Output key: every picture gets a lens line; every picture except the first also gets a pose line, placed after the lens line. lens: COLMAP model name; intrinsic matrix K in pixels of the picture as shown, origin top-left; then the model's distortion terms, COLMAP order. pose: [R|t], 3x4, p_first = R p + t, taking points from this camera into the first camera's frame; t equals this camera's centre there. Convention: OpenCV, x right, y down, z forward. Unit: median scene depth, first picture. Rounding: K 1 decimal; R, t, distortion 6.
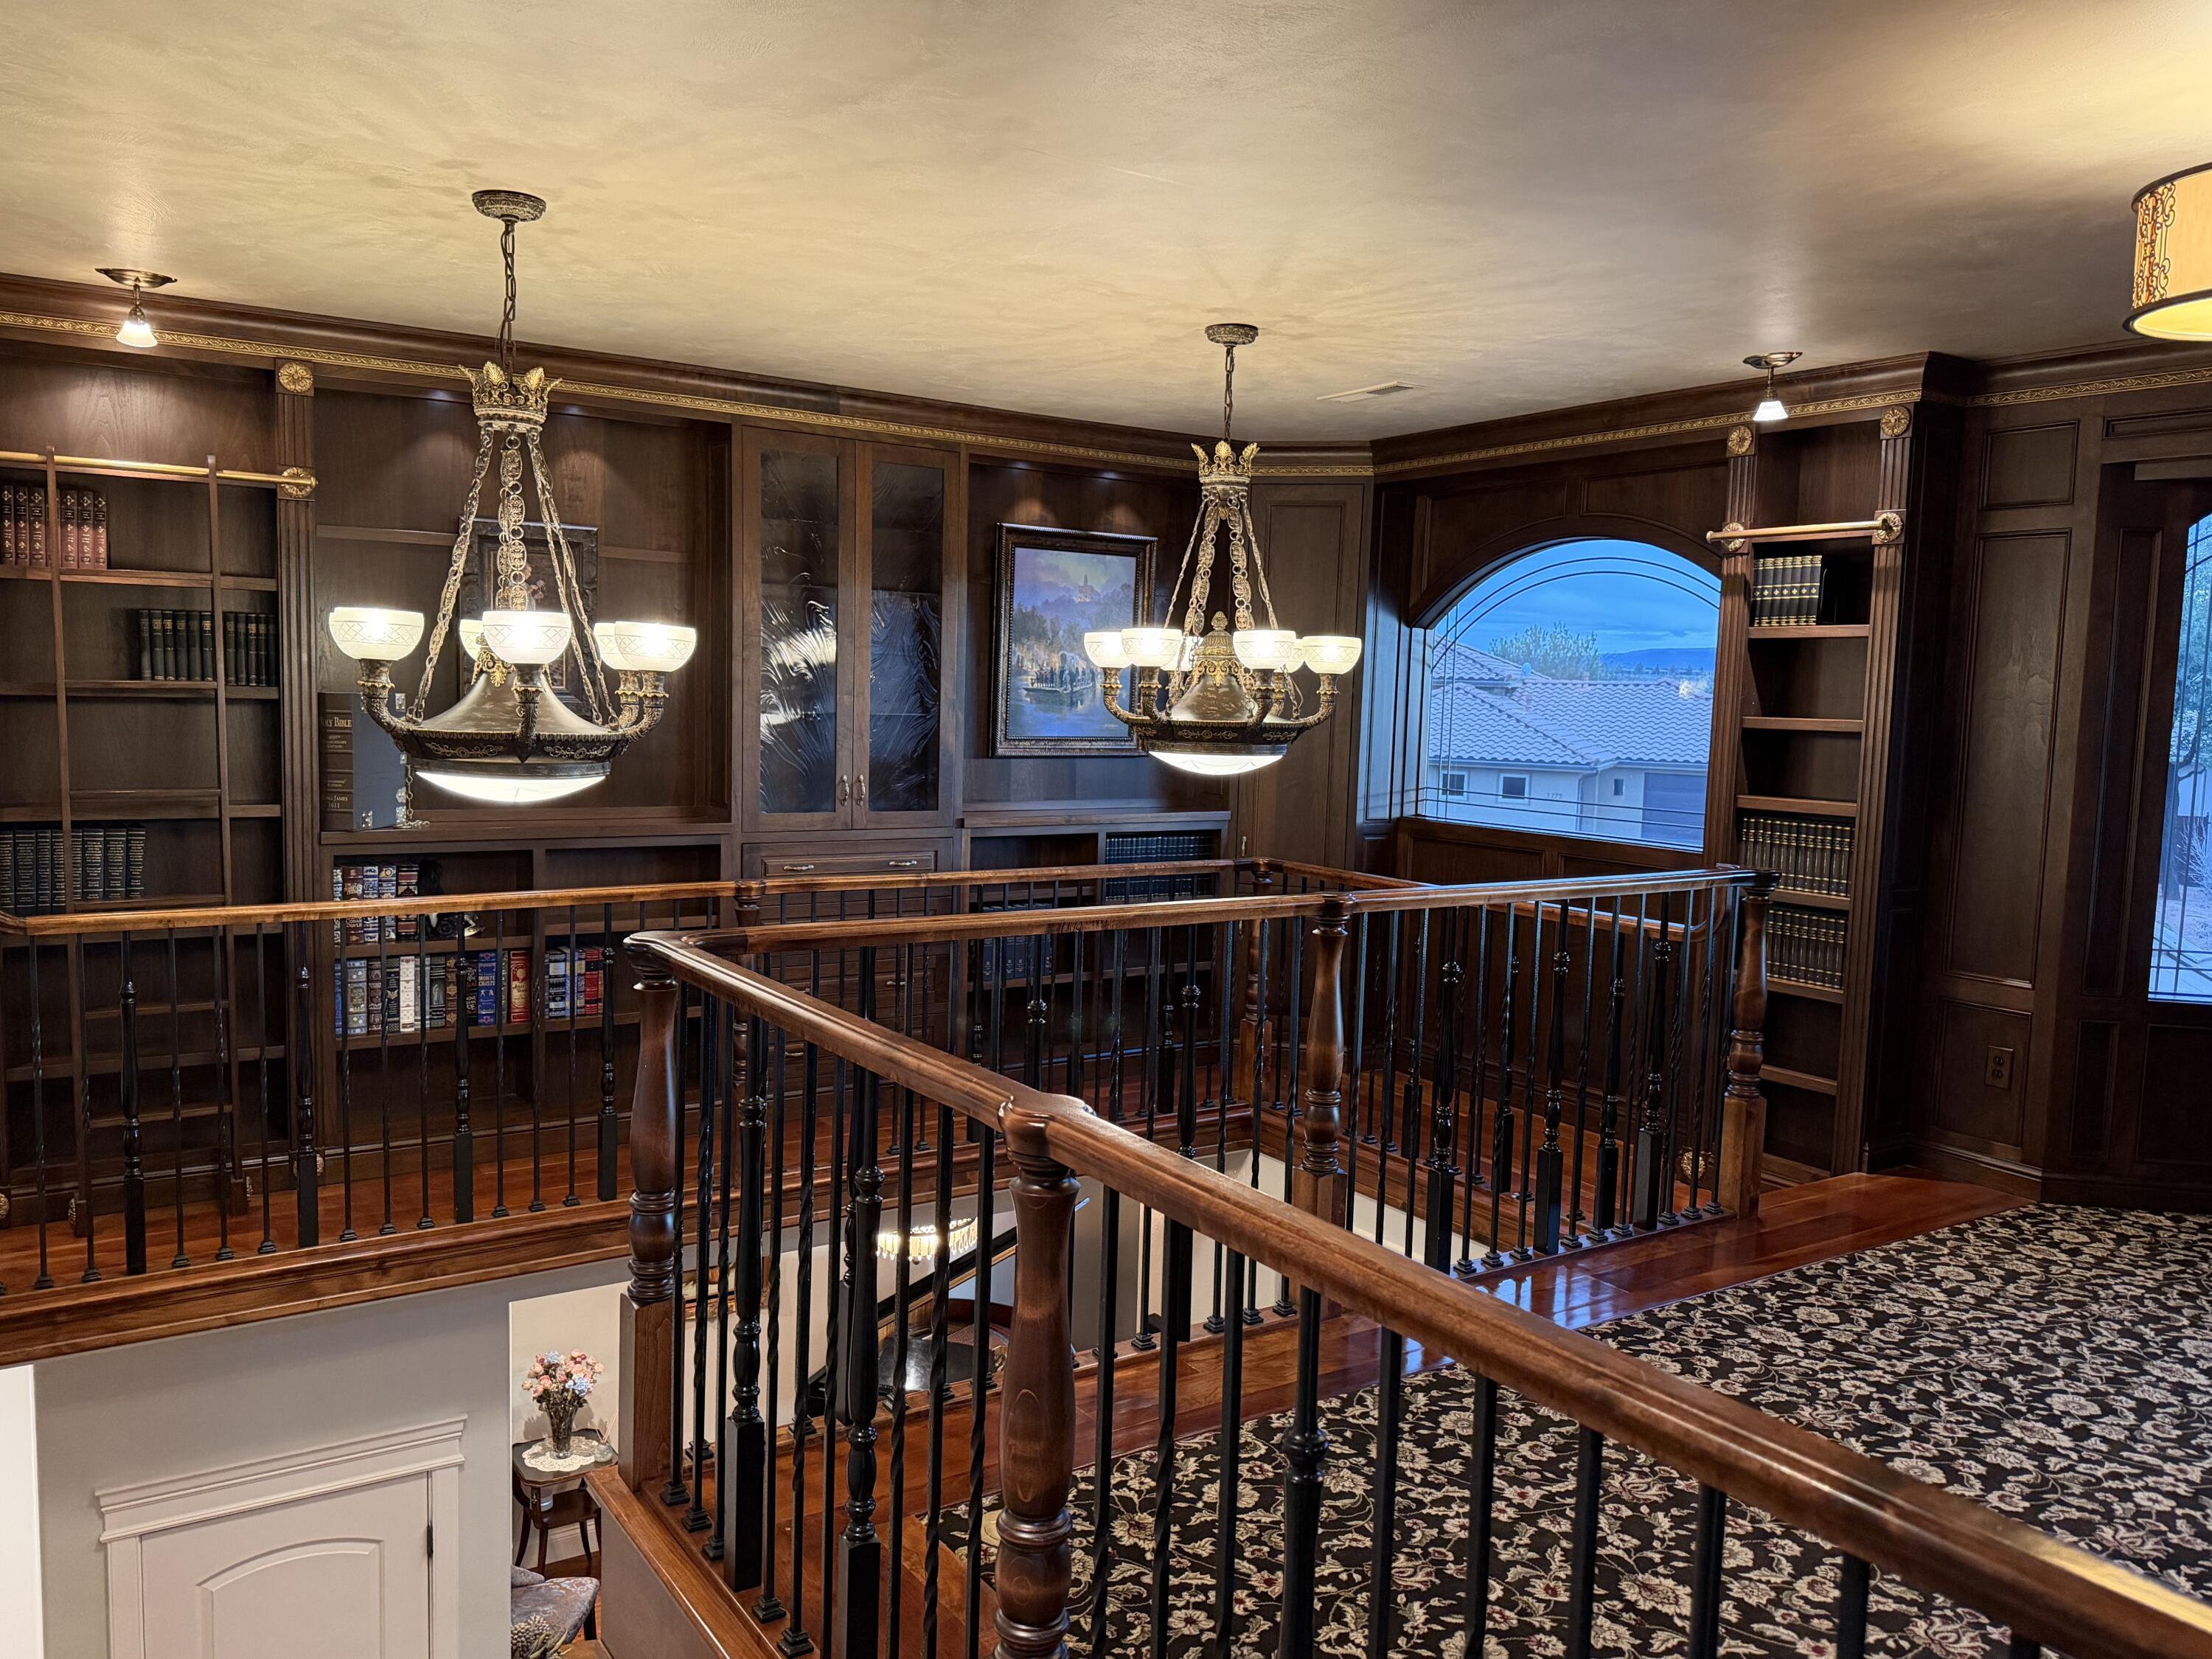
lens RADIAL K [[1599.3, 0, 1106.0], [0, 1599.3, 829.5], [0, 0, 1]] dist [0.000410, -0.029457]
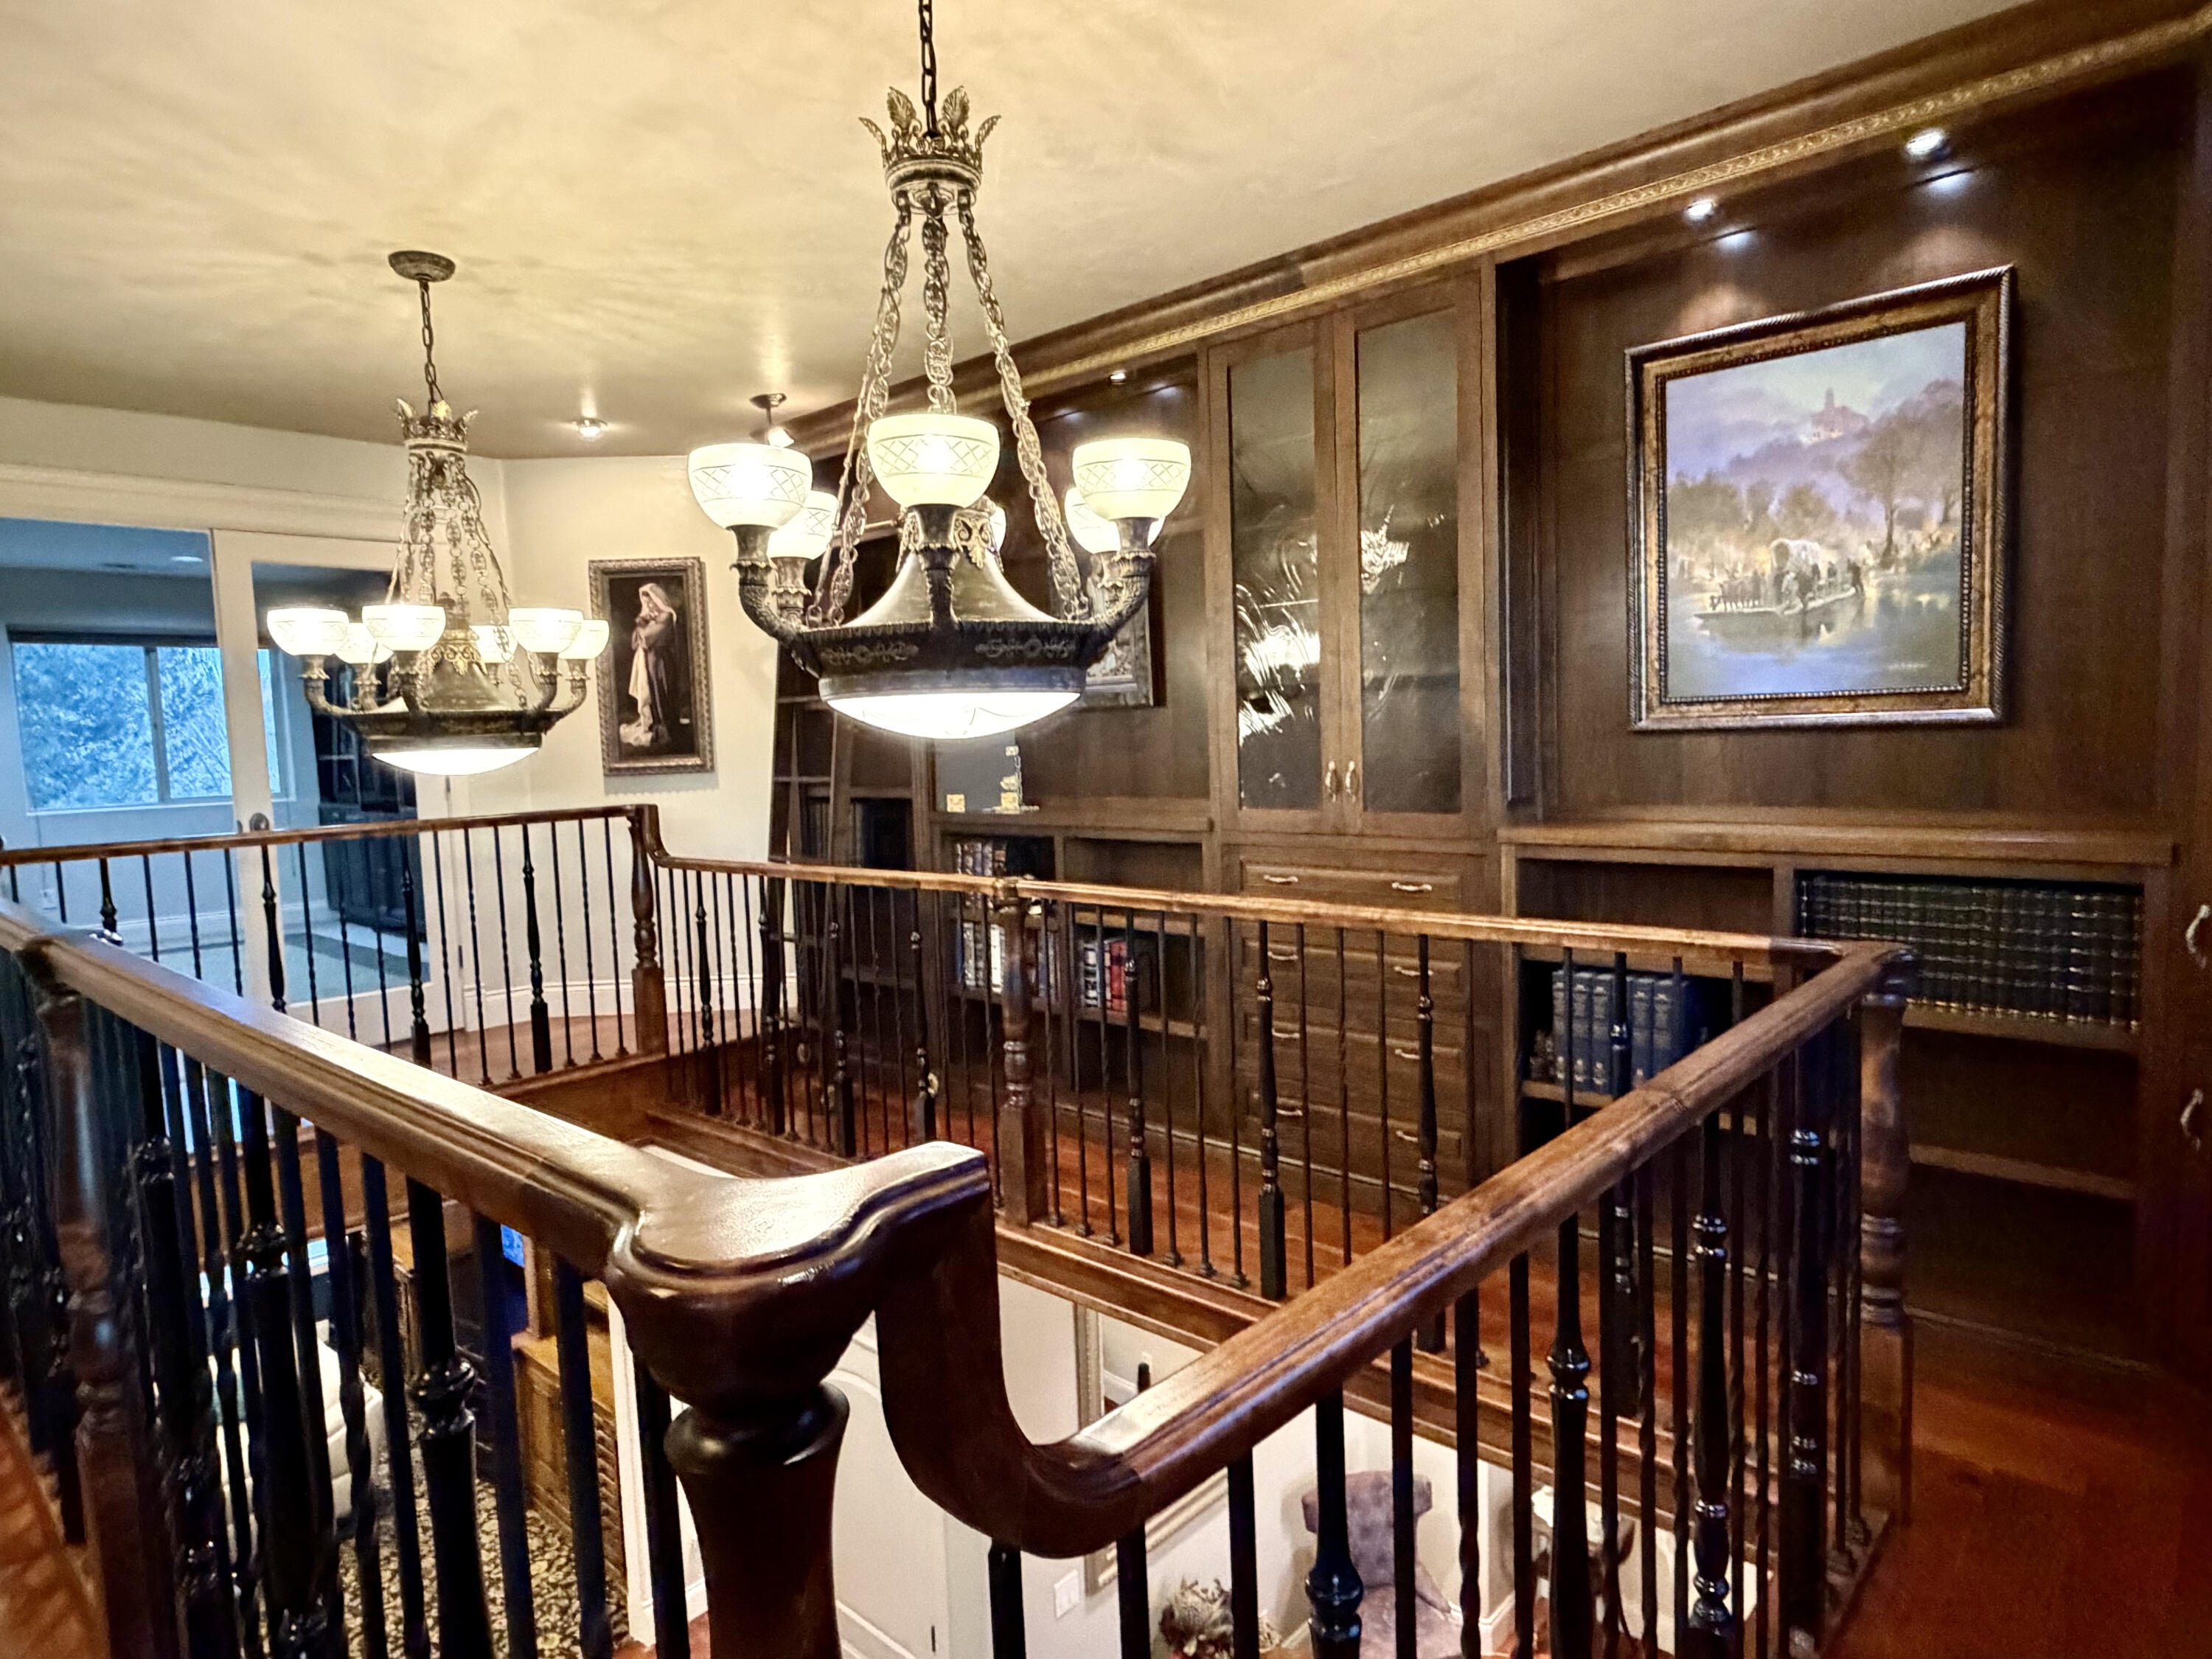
lens RADIAL K [[1283.4, 0, 1106.0], [0, 1283.4, 829.5], [0, 0, 1]] dist [0.002731, 0.000962]
pose [[0.228474, 0.033189, -0.972984, 0.491142], [-0.048010, 0.998587, 0.022789, -0.013029], [0.972365, 0.041507, 0.229745, 0.924066]]
